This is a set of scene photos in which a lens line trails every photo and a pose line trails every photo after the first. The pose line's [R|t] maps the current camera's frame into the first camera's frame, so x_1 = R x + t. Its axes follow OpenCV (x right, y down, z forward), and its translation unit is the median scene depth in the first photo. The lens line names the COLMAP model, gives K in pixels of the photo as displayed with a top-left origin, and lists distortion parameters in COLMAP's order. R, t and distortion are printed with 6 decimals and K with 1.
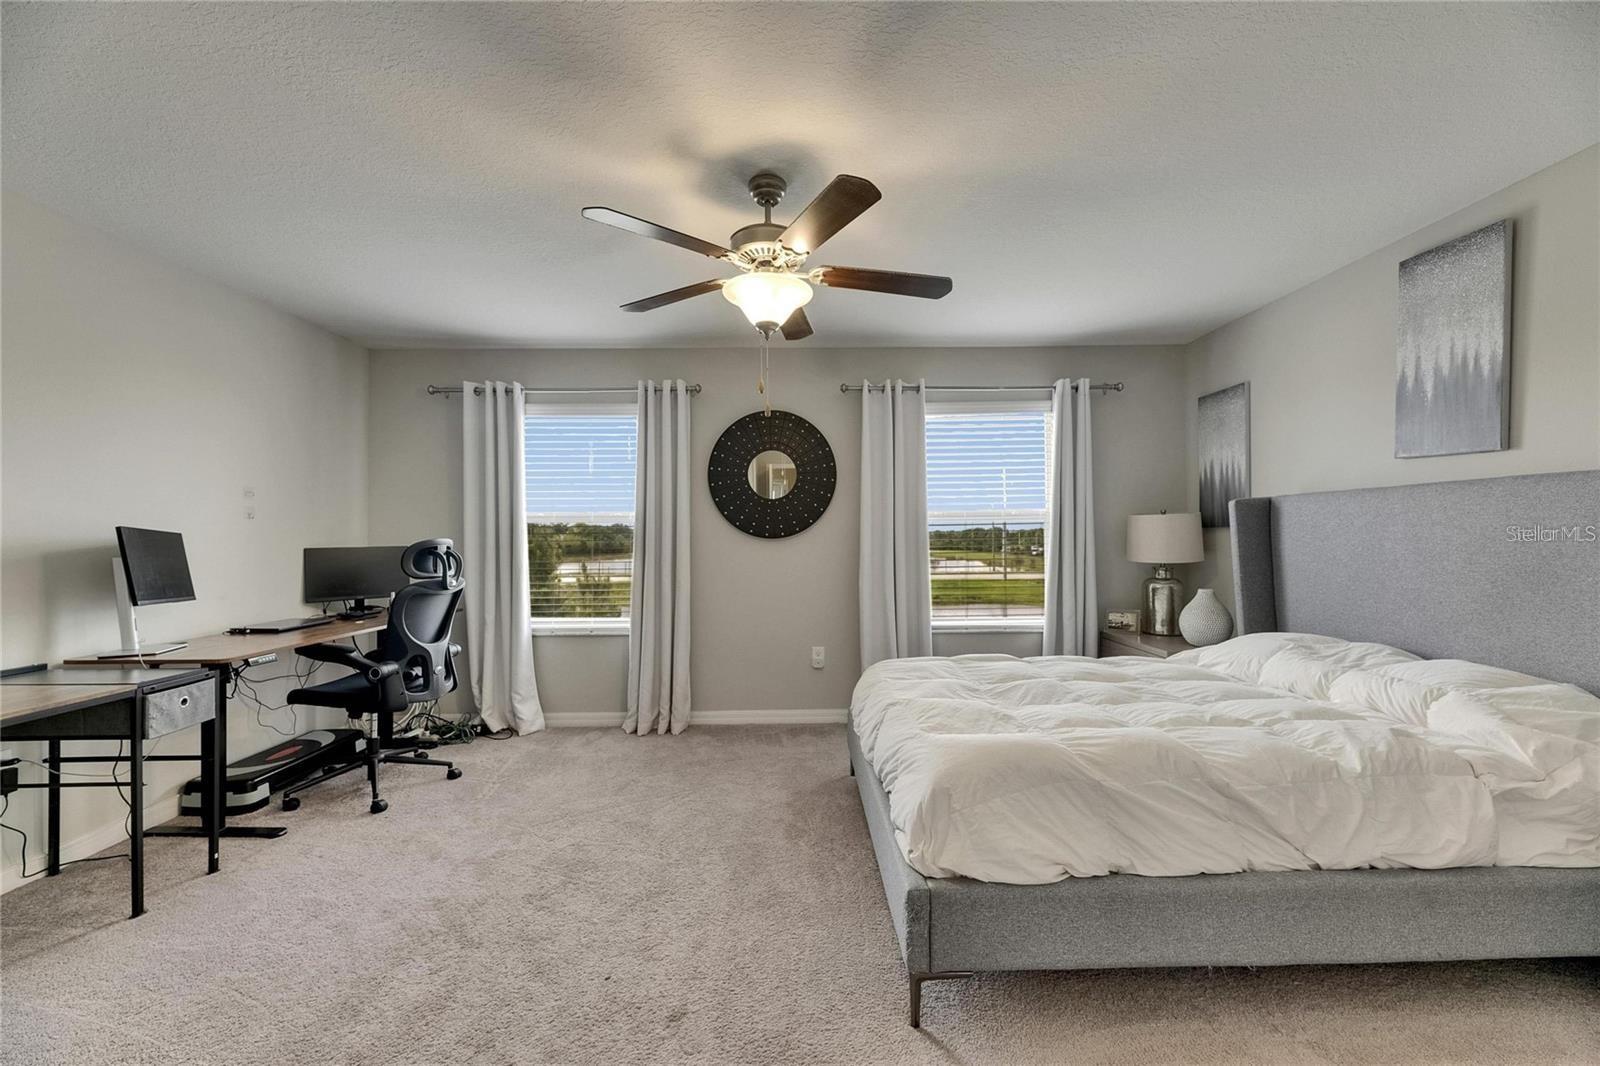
lens RADIAL K [[642.5, 0, 803.0], [0, 642.5, 538.4], [0, 0, 1]] dist [0.003074, 0.000032]
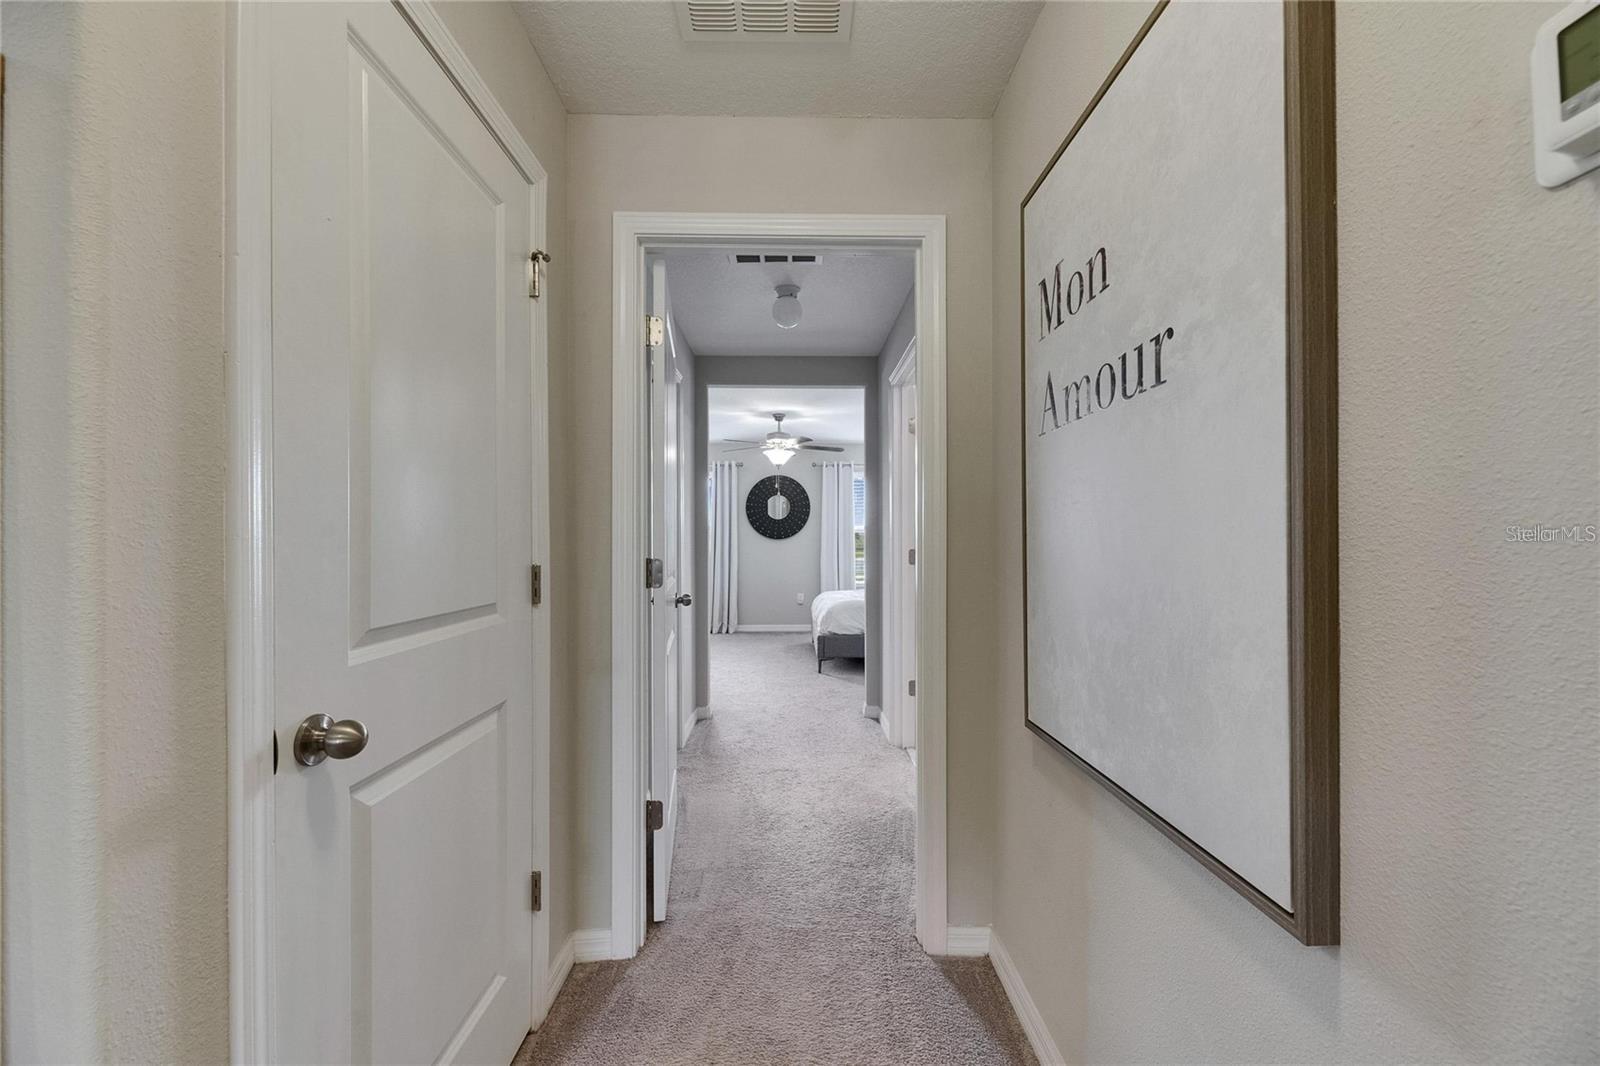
lens RADIAL K [[642.5, 0, 803.0], [0, 642.5, 538.4], [0, 0, 1]] dist [0.003074, 0.000032]
pose [[0.999986, 0.005122, 0.001383, 0.029063], [-0.005113, 0.999963, -0.006911, 0.012518], [-0.001418, 0.006903, 0.999975, -1.063794]]
